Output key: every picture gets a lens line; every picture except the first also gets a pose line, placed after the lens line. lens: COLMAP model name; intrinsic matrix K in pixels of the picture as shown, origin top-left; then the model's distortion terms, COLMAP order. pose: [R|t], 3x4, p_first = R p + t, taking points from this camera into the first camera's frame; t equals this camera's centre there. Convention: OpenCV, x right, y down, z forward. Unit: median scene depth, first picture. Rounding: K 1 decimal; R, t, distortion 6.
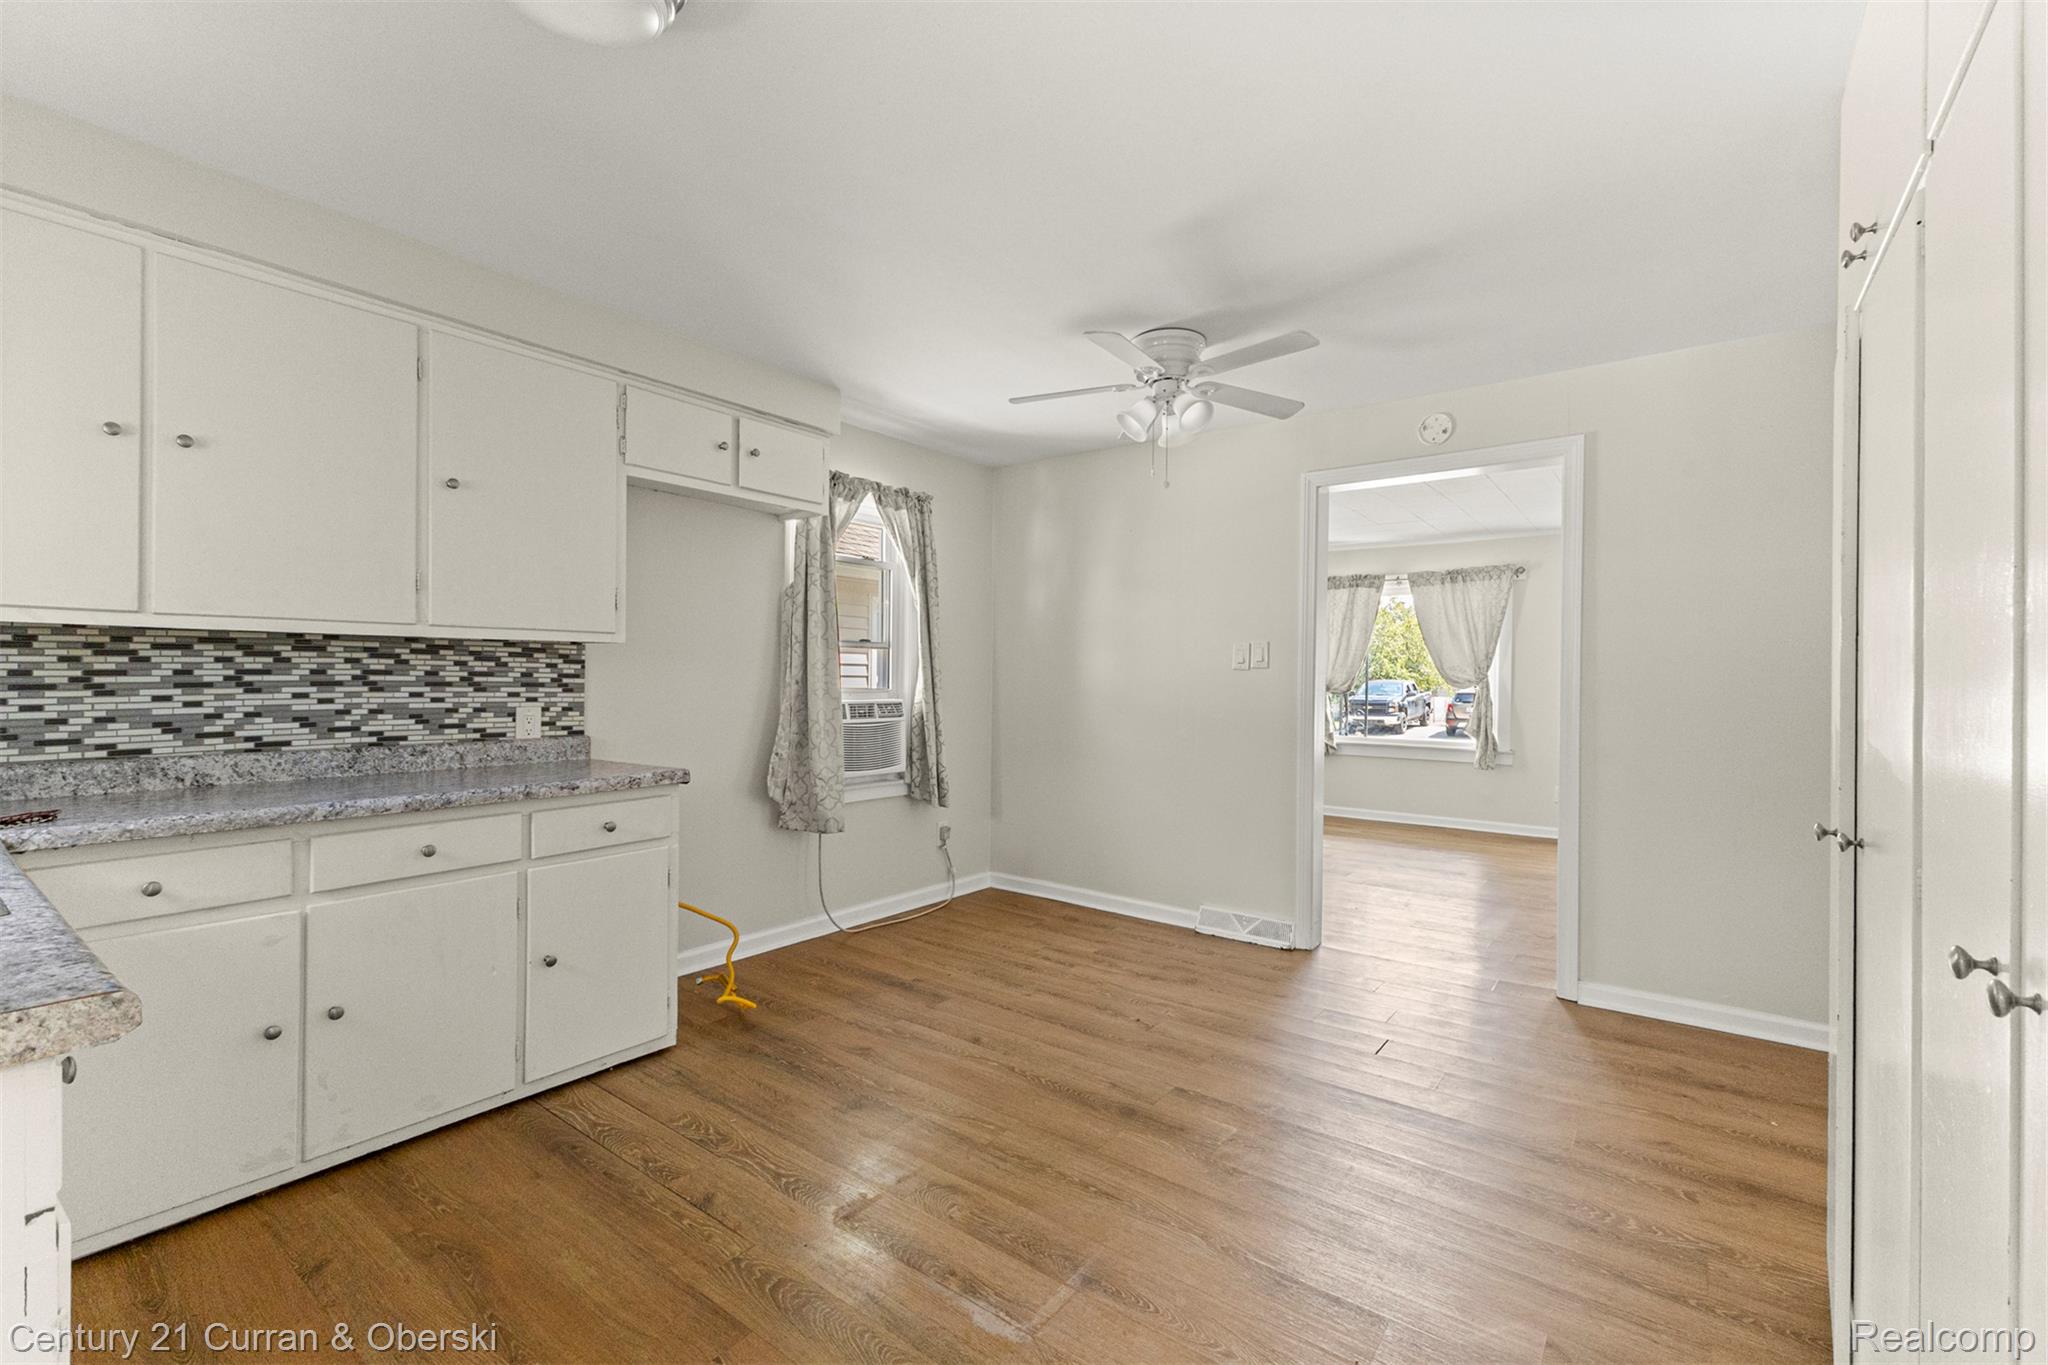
lens RADIAL K [[880.5, 0, 1025.4], [0, 880.5, 675.5], [0, 0, 1]] dist [0.009773, -0.000687]
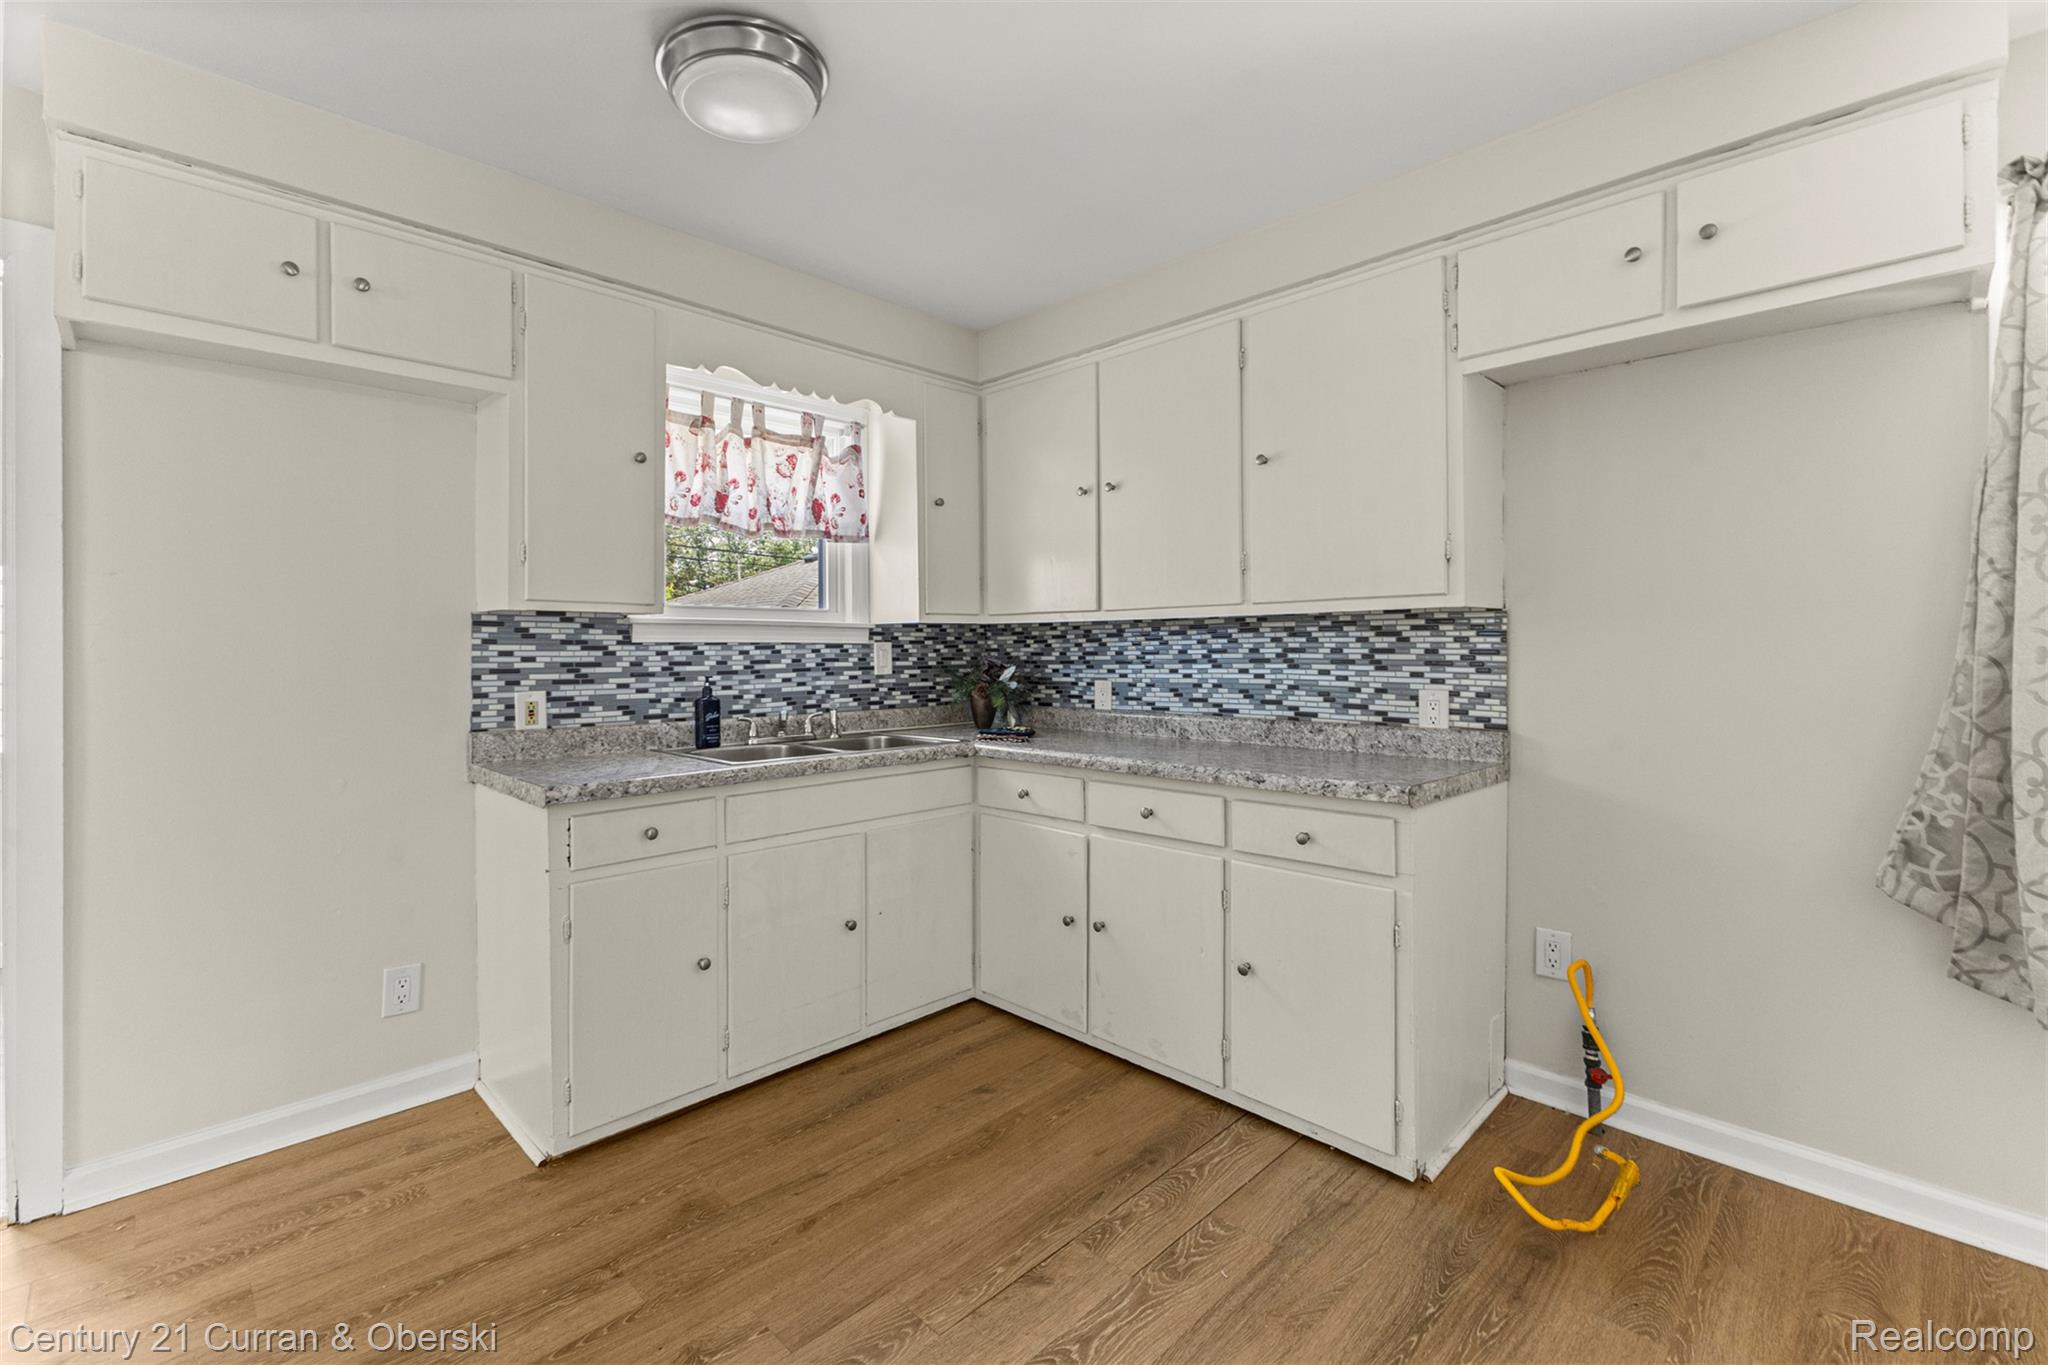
lens RADIAL K [[889.0, 0, 1032.1], [0, 889.0, 652.9], [0, 0, 1]] dist [0.008796, -0.000099]
pose [[-0.138190, -0.007832, -0.990375, 0.307964], [0.001474, 0.999966, -0.008114, 0.006628], [0.990405, -0.002581, -0.138173, 0.716985]]
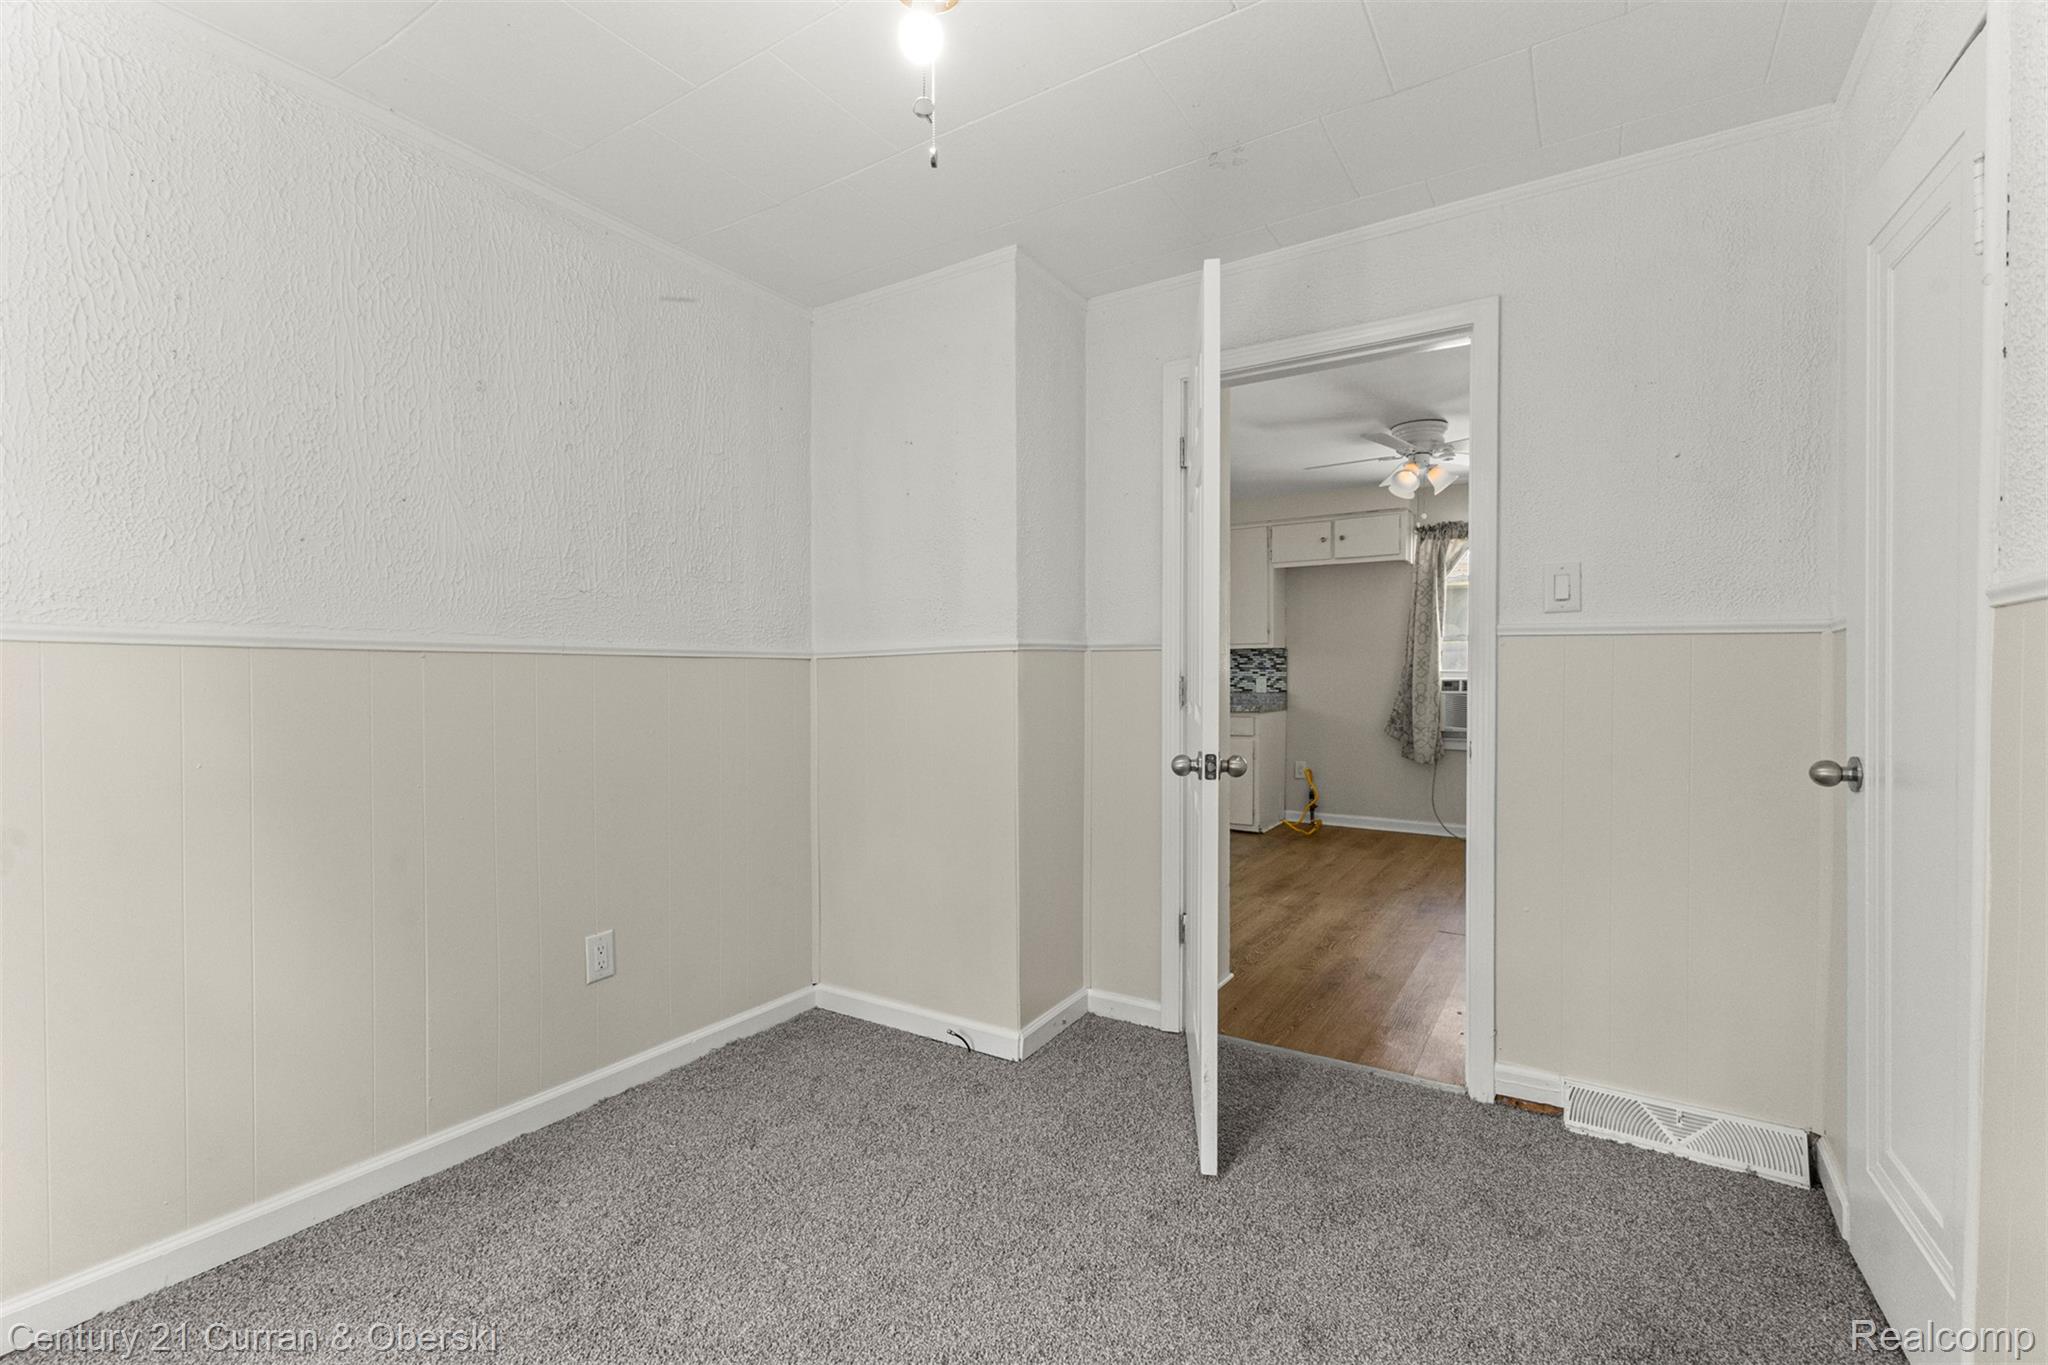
lens RADIAL K [[886.9, 0, 1038.7], [0, 886.9, 691.4], [0, 0, 1]] dist [0.009924, -0.000119]
pose [[0.086855, 0.010427, -0.996166, 1.550703], [0.004724, 0.999930, 0.010878, 0.040236], [0.996210, -0.005651, 0.086800, 0.242527]]
